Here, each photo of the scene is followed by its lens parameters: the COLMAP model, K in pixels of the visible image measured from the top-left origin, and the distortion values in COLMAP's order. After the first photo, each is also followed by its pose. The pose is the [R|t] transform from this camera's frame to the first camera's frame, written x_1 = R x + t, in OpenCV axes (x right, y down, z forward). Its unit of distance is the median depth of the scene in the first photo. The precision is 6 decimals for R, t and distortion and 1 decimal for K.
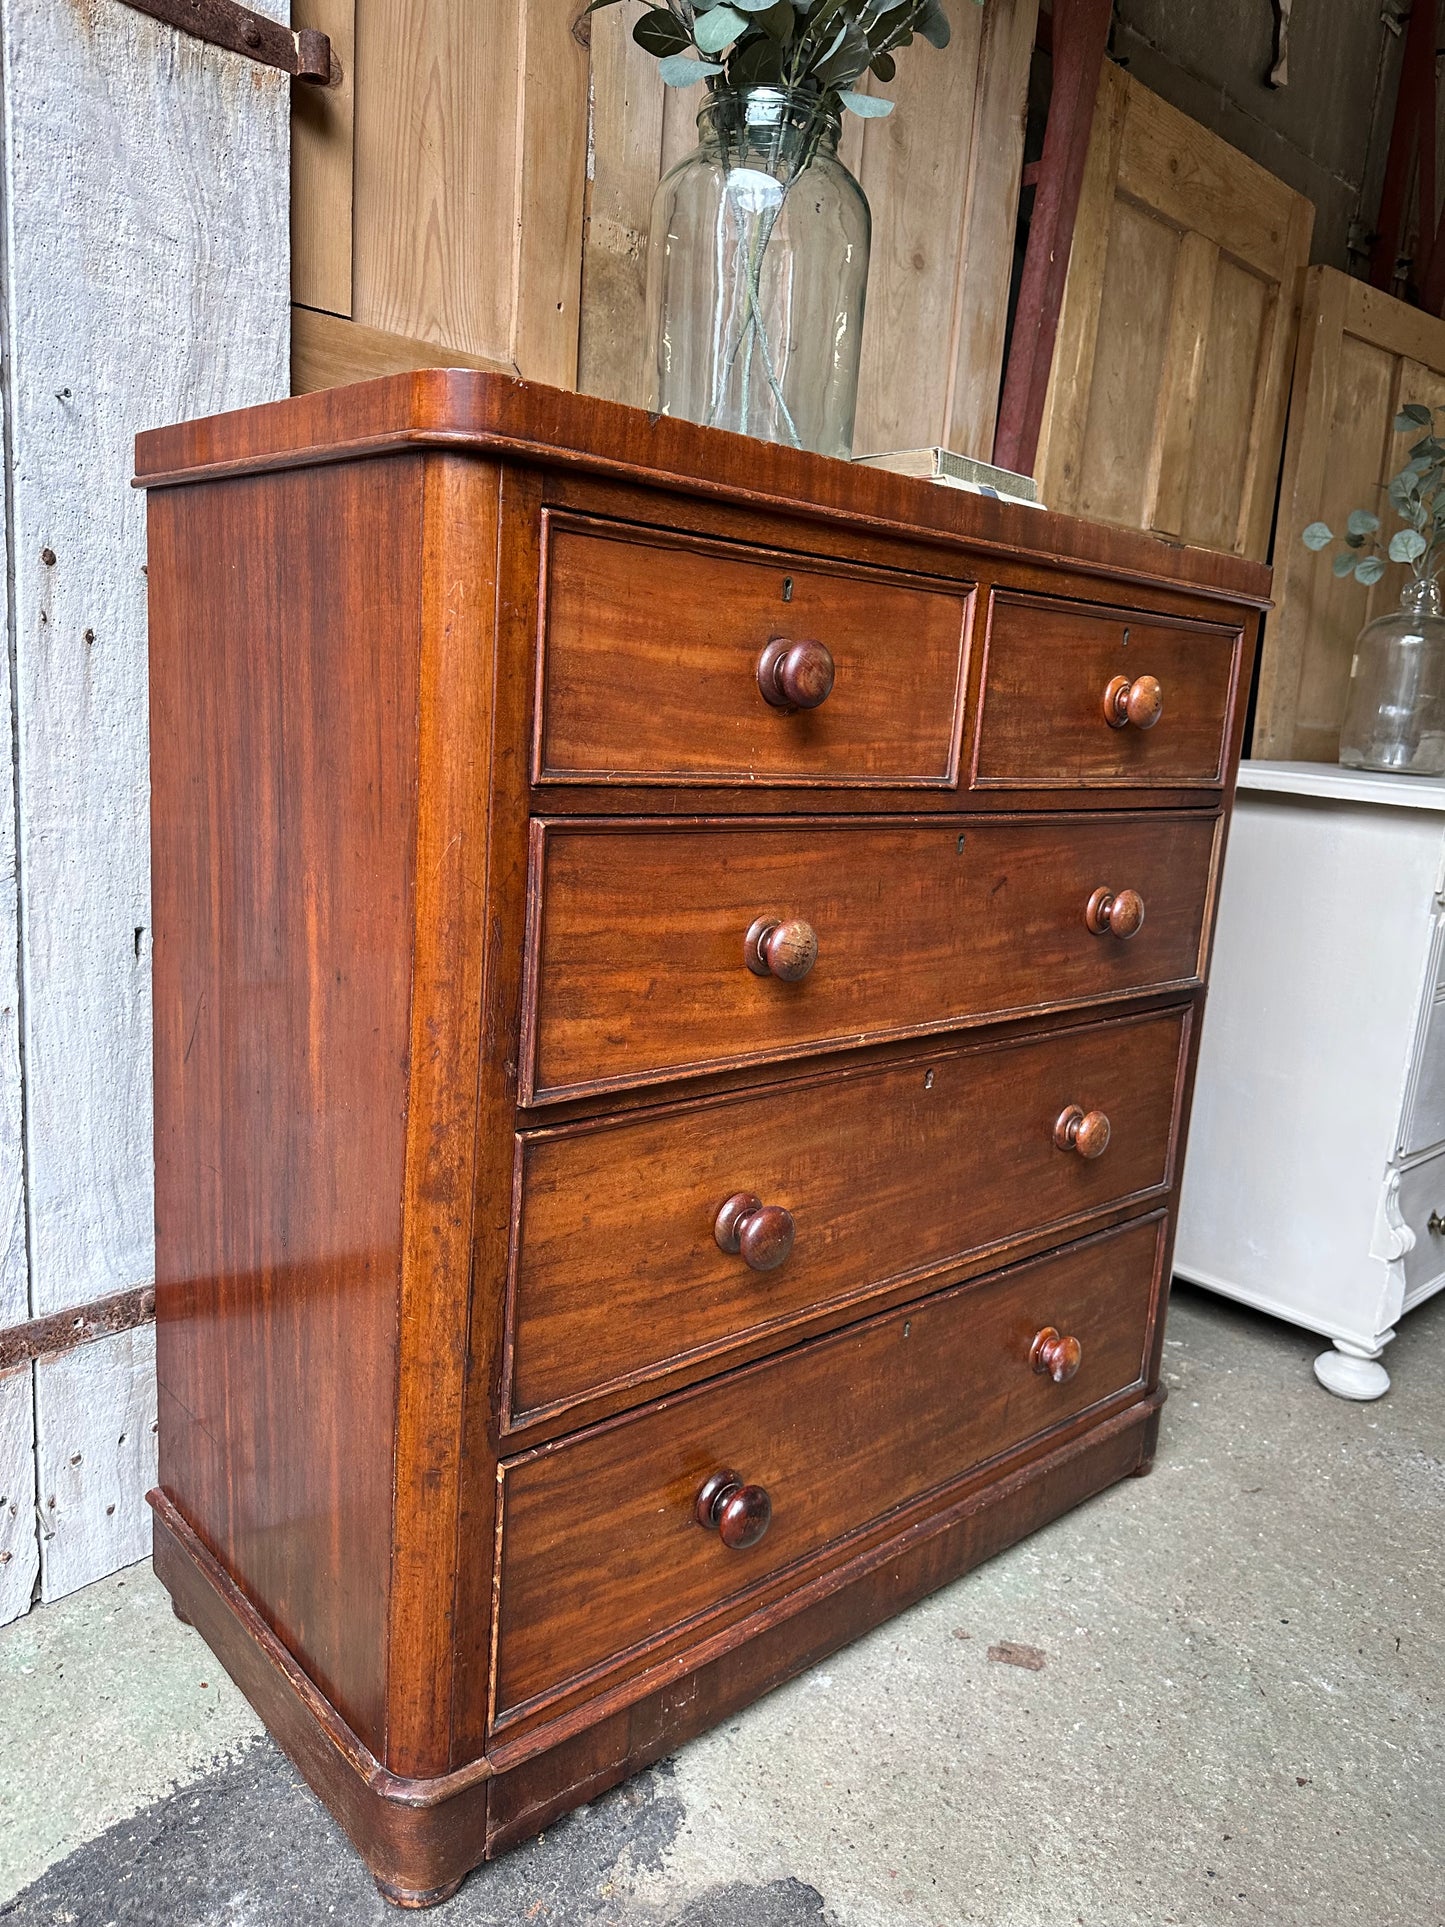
lens RADIAL K [[1371.8, 0, 736.5], [0, 1371.8, 936.4], [0, 0, 1]] dist [0.030019, -0.035864]
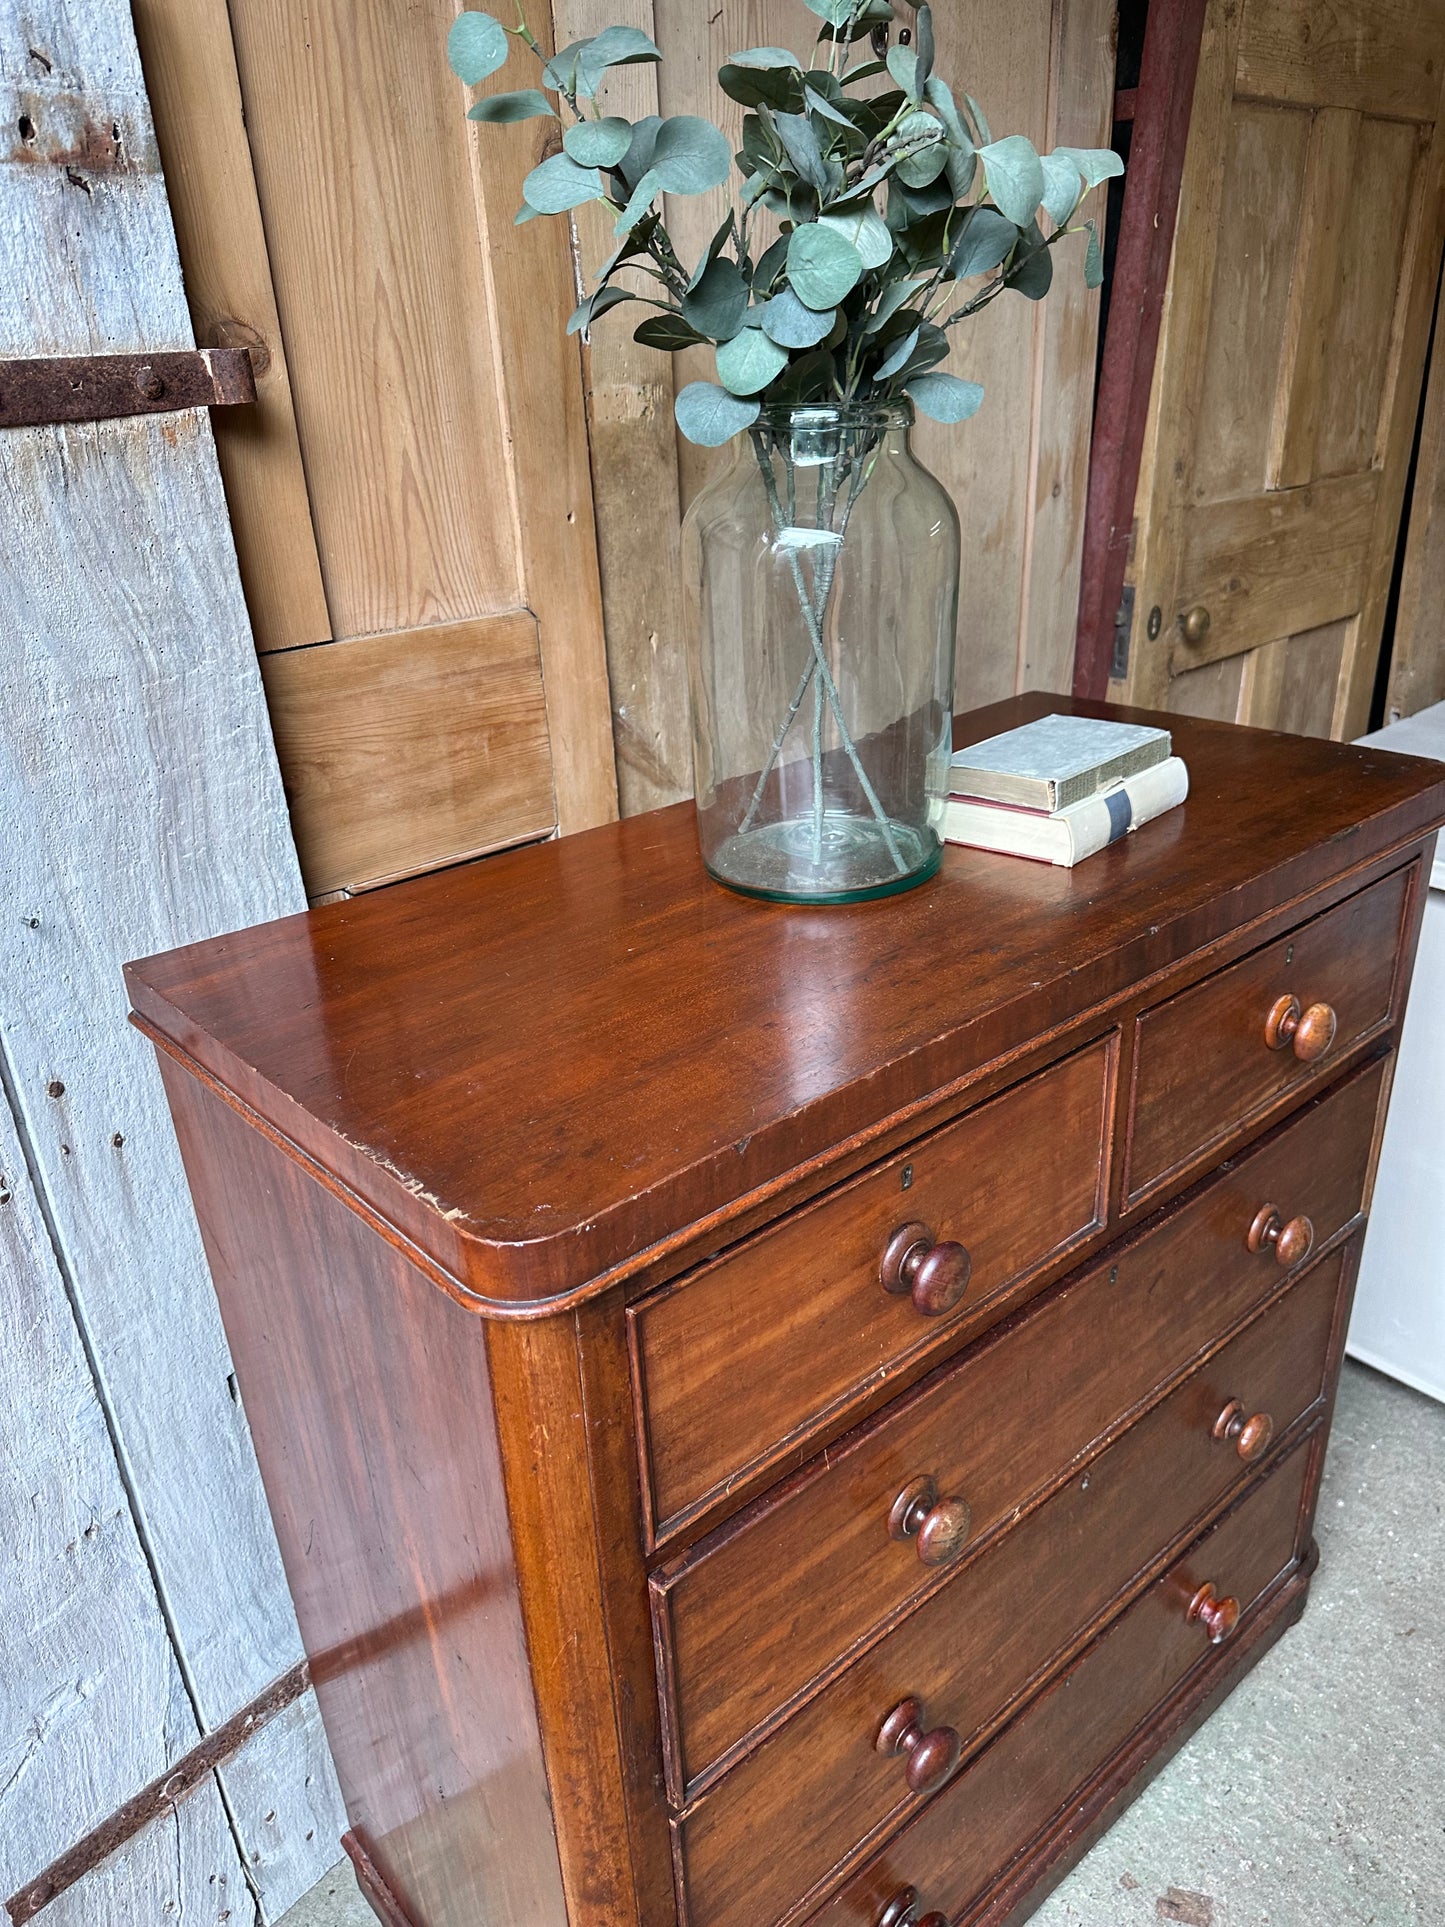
lens RADIAL K [[1373.2, 0, 715.3], [0, 1373.2, 974.5], [0, 0, 1]] dist [0.012568, -0.018961]
pose [[0.992829, -0.090214, -0.078434, -0.002000], [0.106858, 0.963873, 0.243986, -0.404509], [0.053589, -0.250618, 0.966602, 0.147256]]
